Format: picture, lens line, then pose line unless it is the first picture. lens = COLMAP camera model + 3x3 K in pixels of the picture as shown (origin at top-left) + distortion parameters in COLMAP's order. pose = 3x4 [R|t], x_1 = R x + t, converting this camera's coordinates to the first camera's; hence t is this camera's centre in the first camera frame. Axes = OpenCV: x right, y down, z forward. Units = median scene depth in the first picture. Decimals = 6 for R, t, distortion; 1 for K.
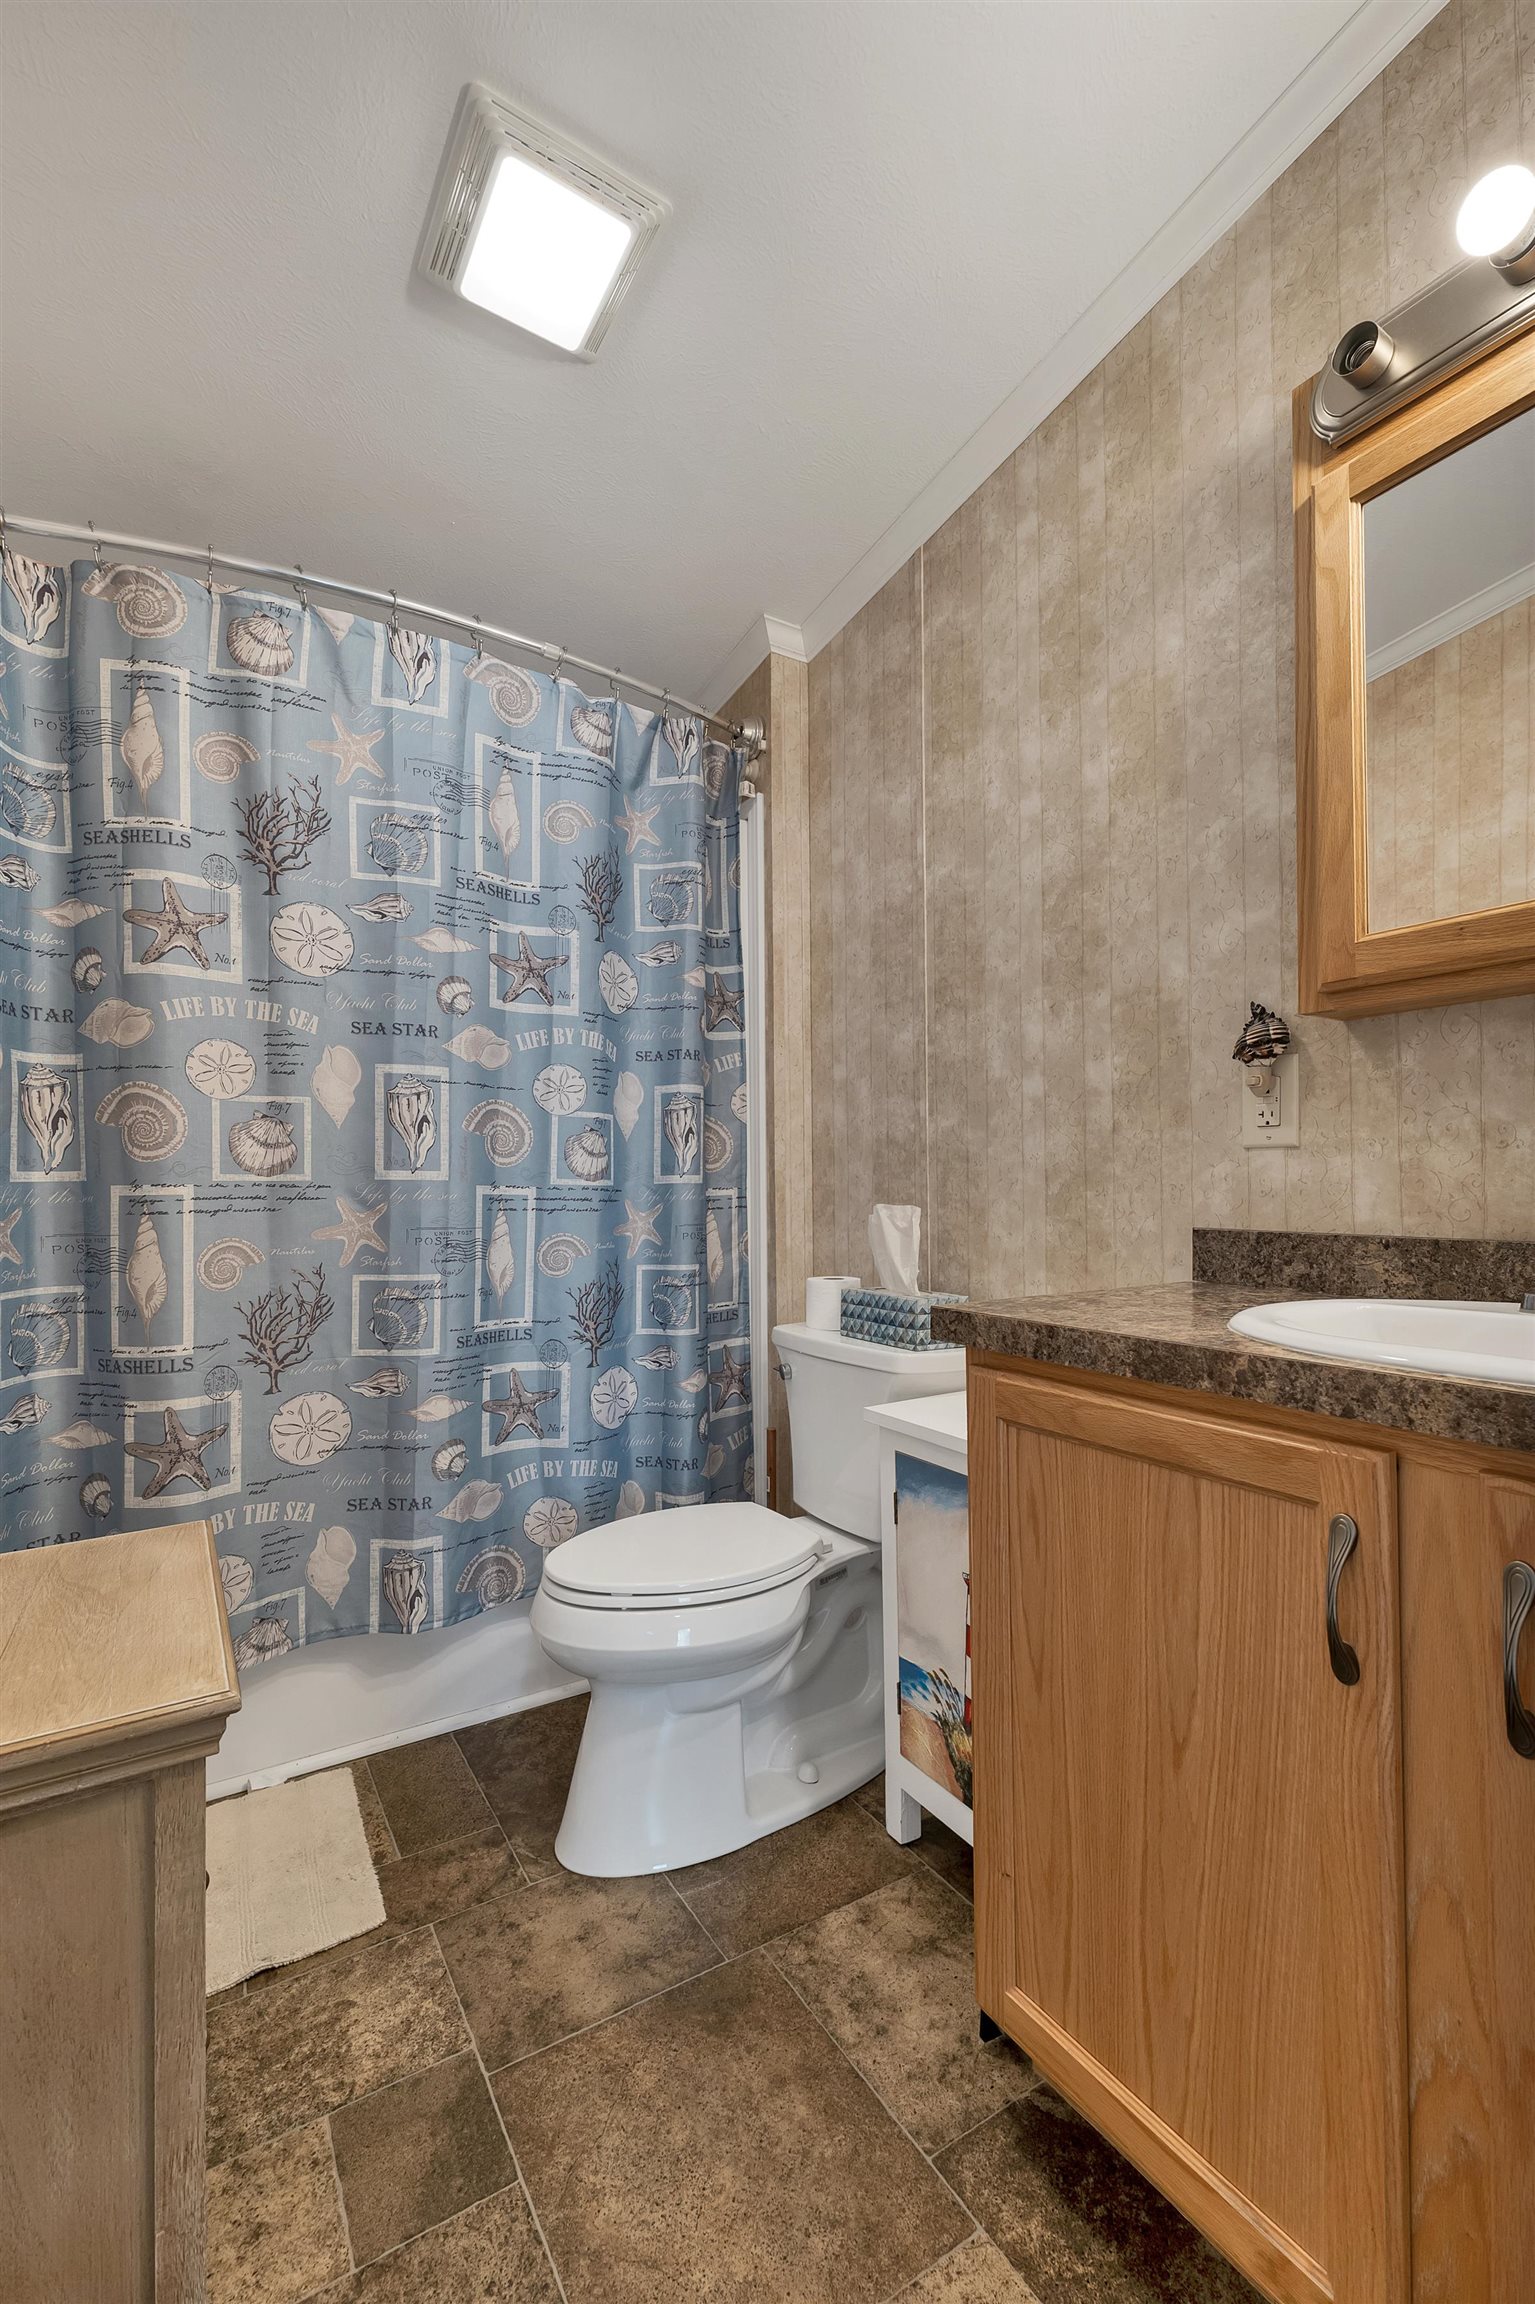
lens RADIAL K [[972.8, 0, 791.9], [0, 972.8, 1188.2], [0, 0, 1]] dist [0.004535, -0.000495]
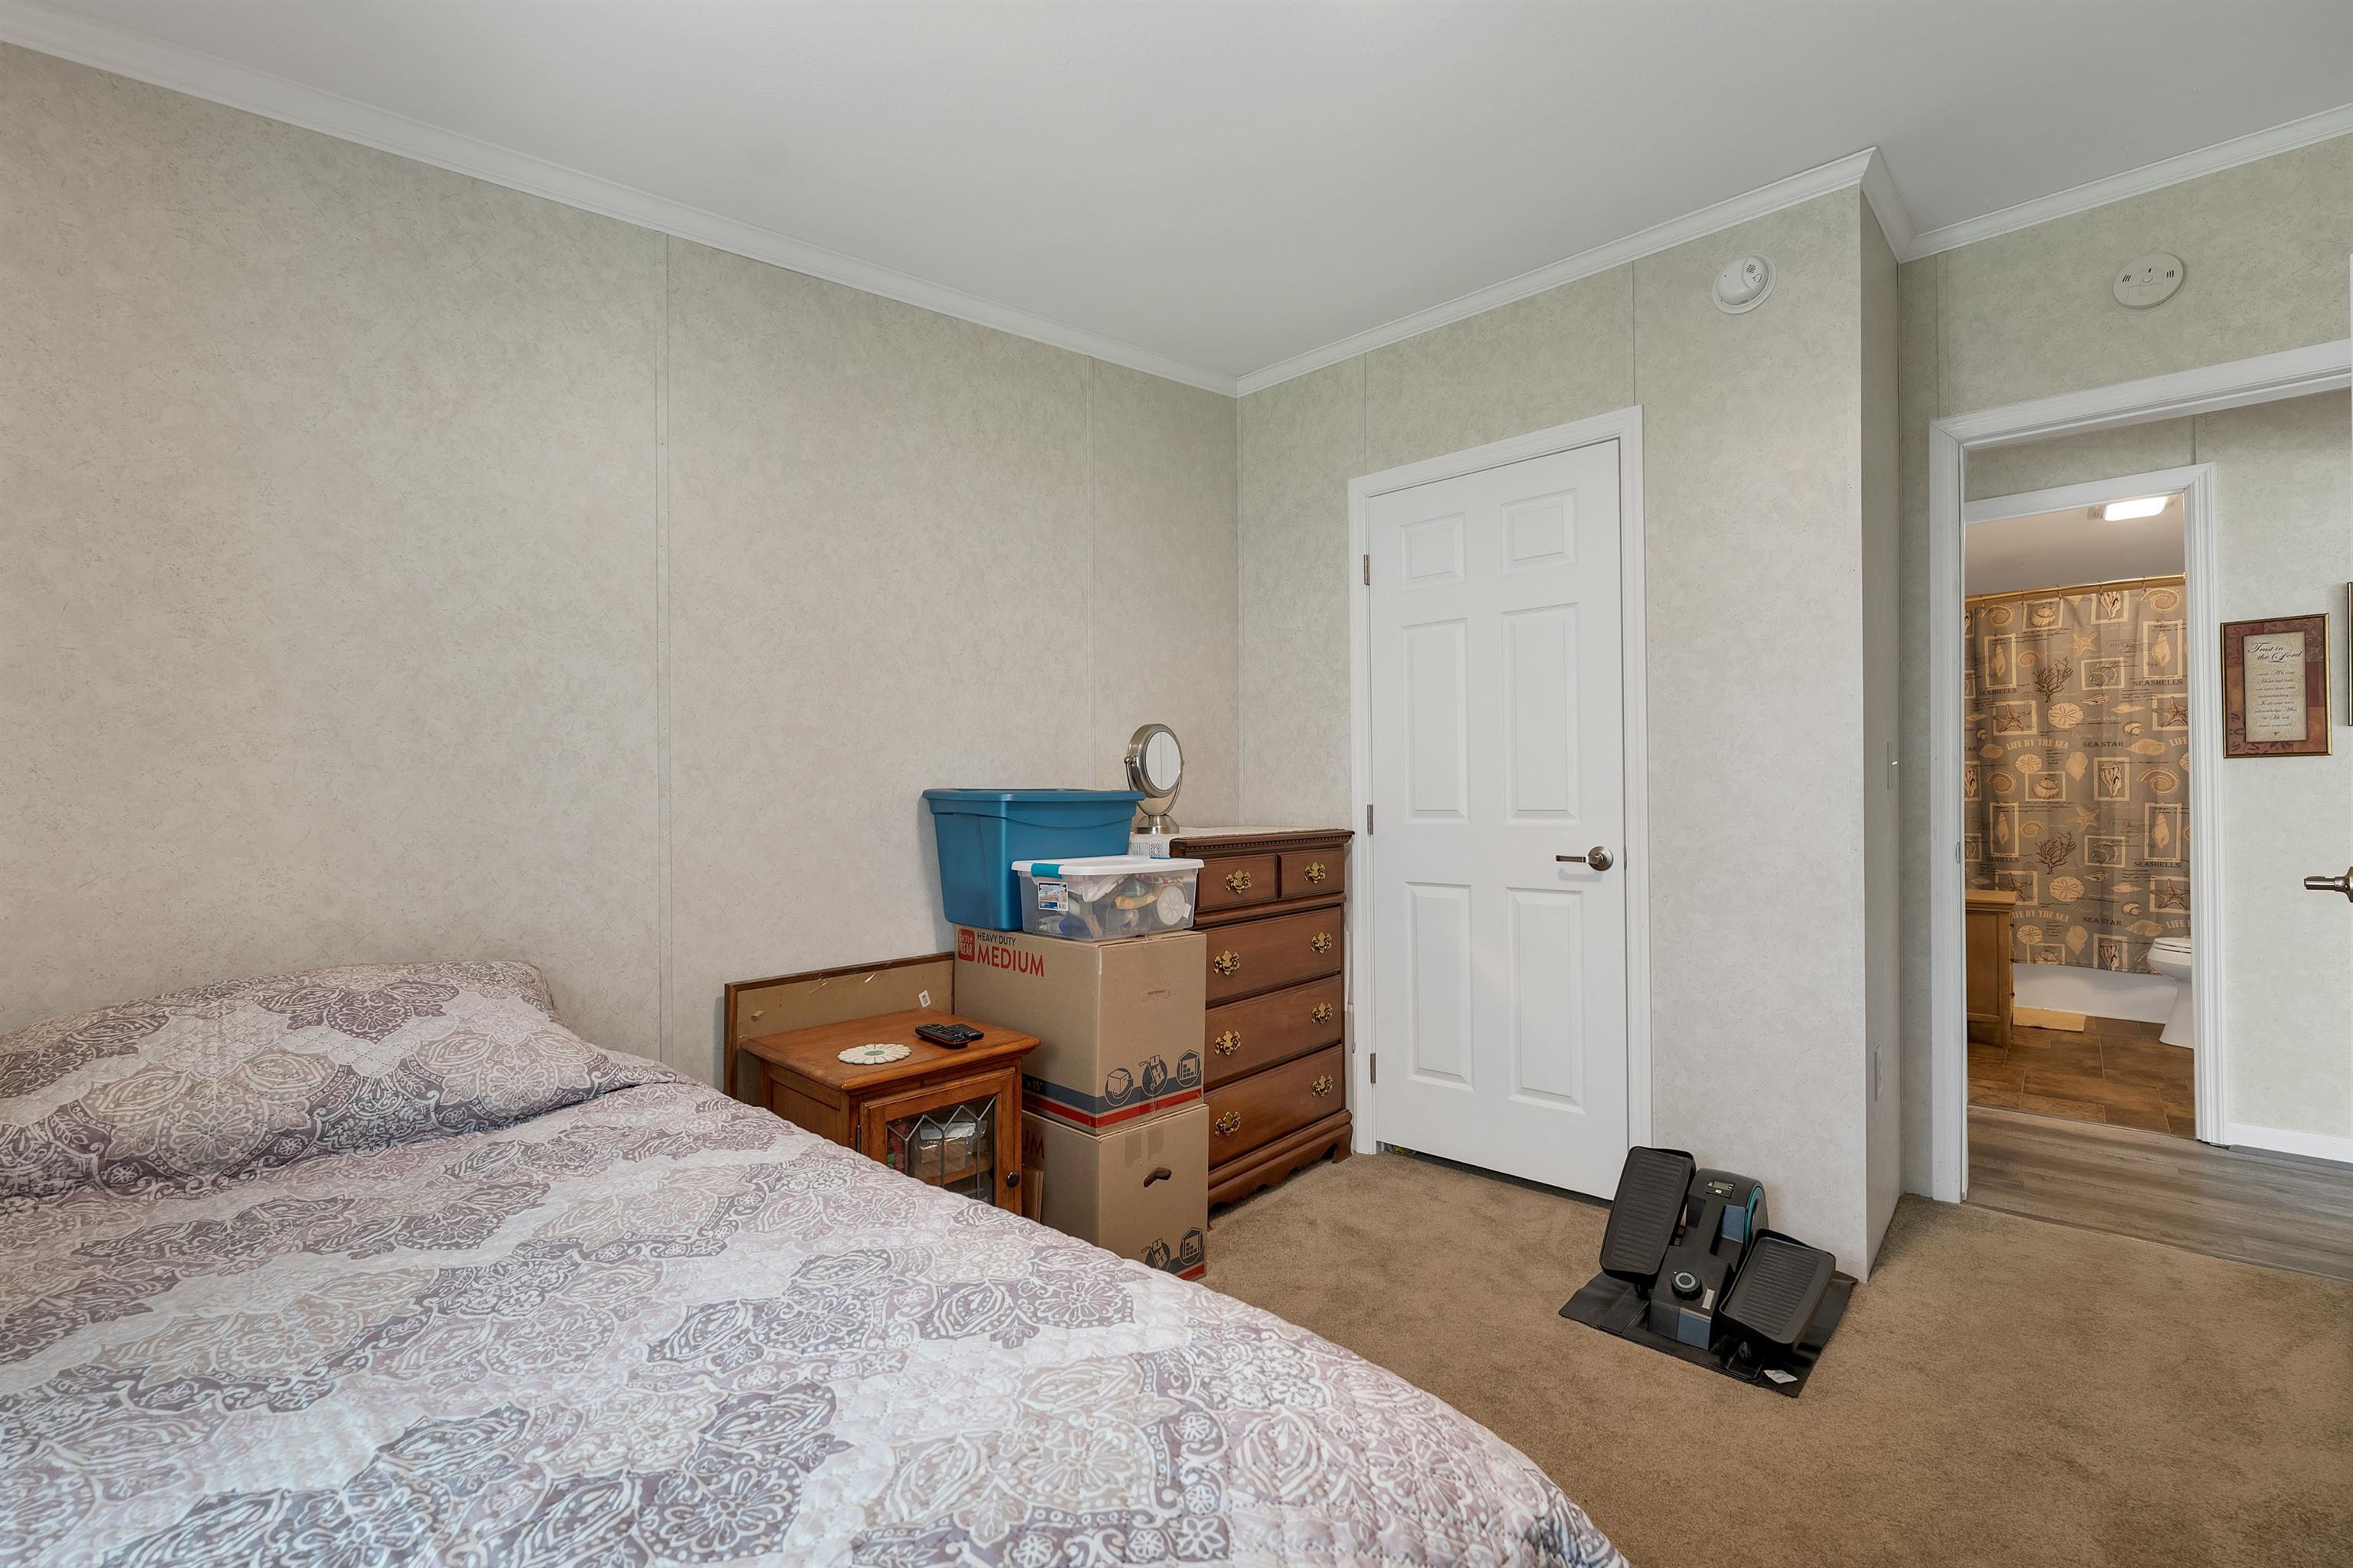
lens RADIAL K [[967.5, 0, 1176.2], [0, 967.5, 783.1], [0, 0, 1]] dist [-0.000777, -0.000239]
pose [[0.268840, -0.005968, -0.963166, 1.500433], [0.007664, 0.999962, -0.004057, -0.067020], [0.963154, -0.006292, 0.268876, -2.217665]]
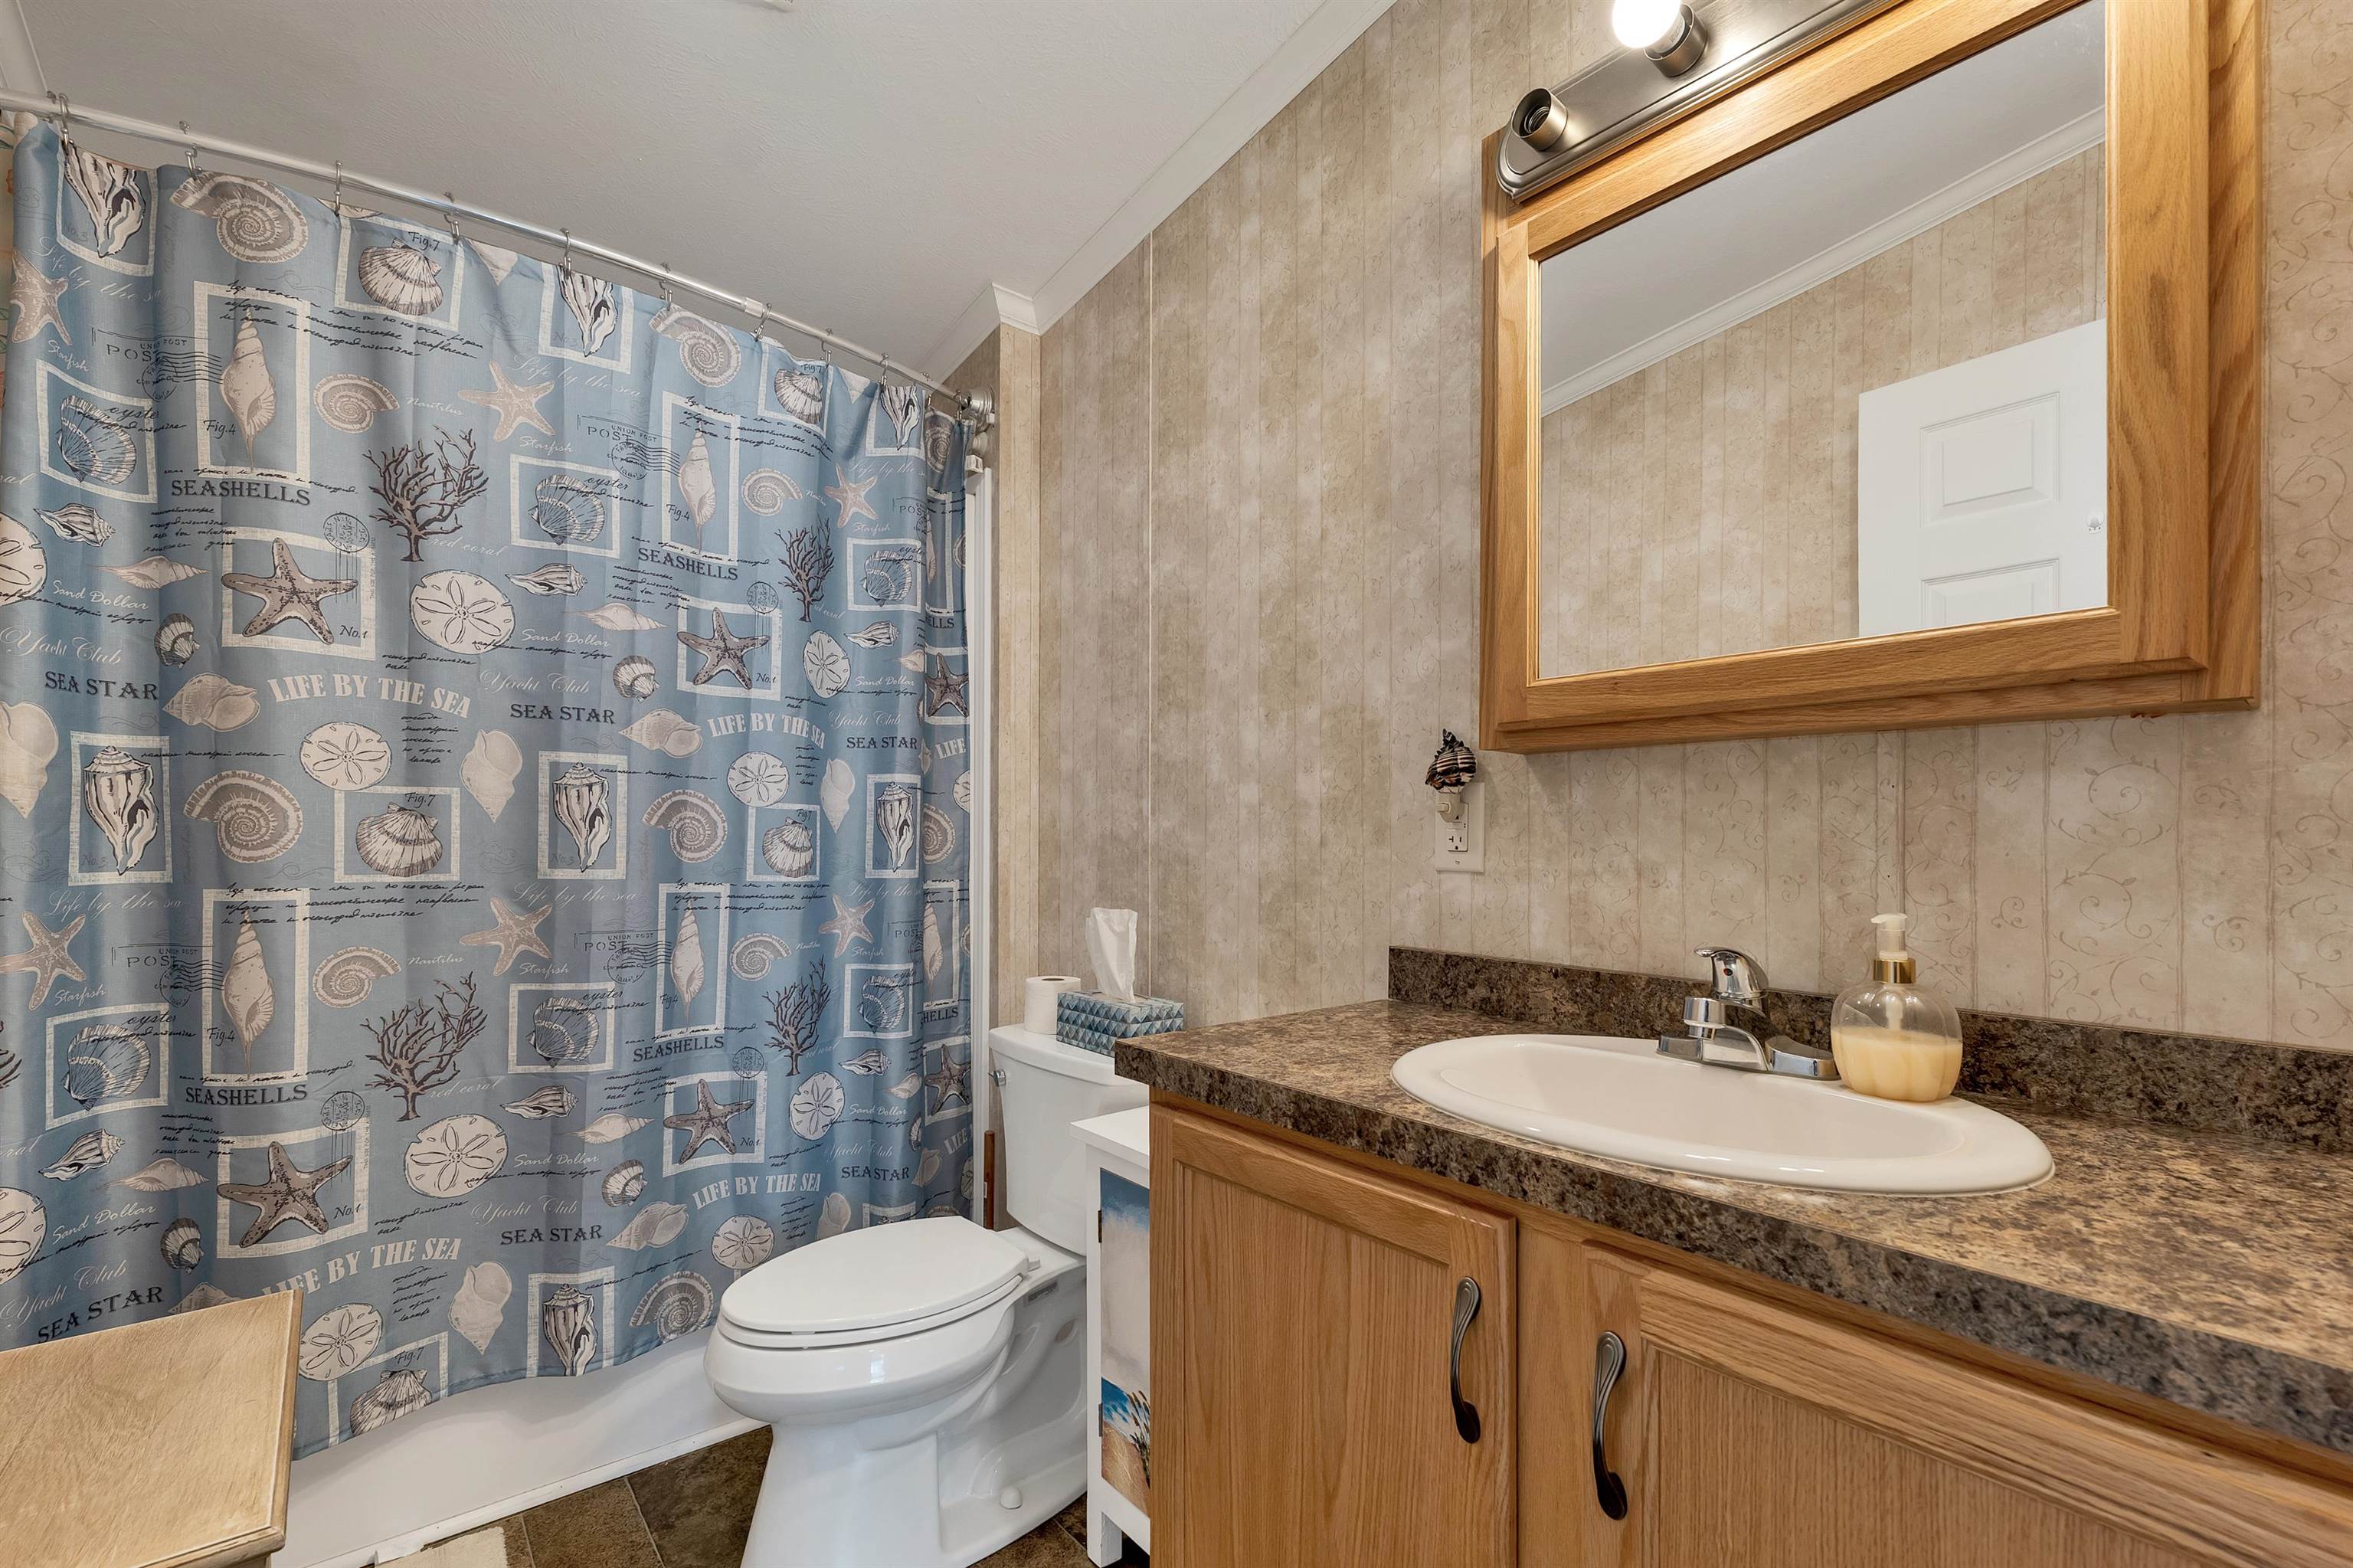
lens RADIAL K [[993.5, 0, 1190.7], [0, 993.5, 850.8], [0, 0, 1]] dist [0.004535, -0.000495]
pose [[0.991150, 0.011724, 0.132226, 0.053173], [-0.012507, 0.999909, 0.005091, -0.048252], [-0.132155, -0.006699, 0.991206, 0.000005]]
